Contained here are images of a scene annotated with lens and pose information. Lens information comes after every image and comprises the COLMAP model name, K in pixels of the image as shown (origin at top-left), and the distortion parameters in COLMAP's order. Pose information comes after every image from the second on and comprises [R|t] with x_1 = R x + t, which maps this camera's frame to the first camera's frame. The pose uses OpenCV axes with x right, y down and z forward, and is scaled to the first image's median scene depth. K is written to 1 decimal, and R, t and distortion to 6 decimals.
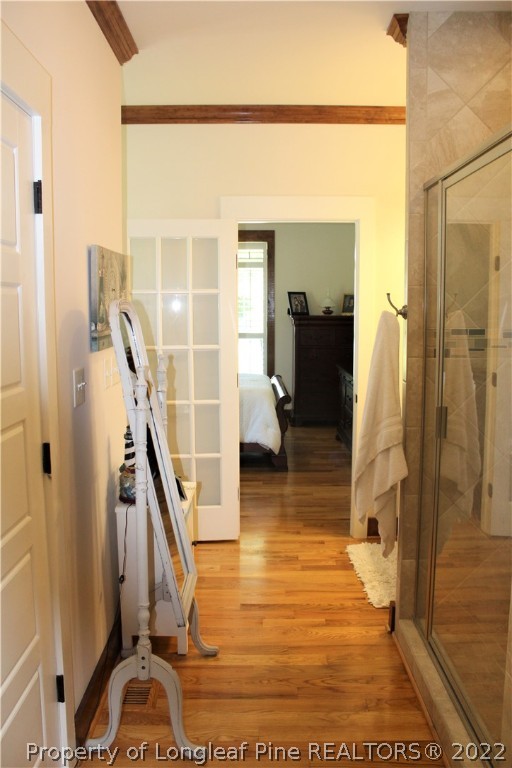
lens RADIAL K [[652.4, 0, 256.6], [0, 652.4, 383.3], [0, 0, 1]] dist [-0.082737, -0.002772]
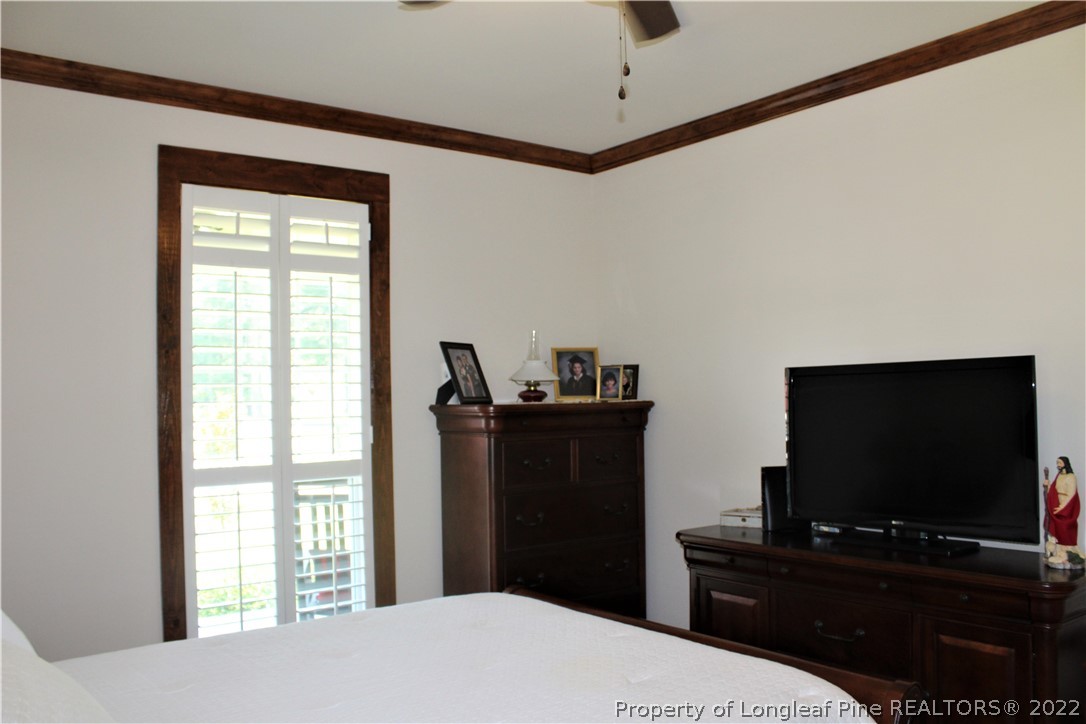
lens RADIAL K [[922.5, 0, 538.6], [0, 922.5, 362.2], [0, 0, 1]] dist [-0.082737, -0.002772]
pose [[0.795711, 0.003352, 0.605668, -0.215713], [0.104915, 0.984105, -0.143281, -0.050403], [-0.596521, 0.177553, 0.782711, 0.567627]]
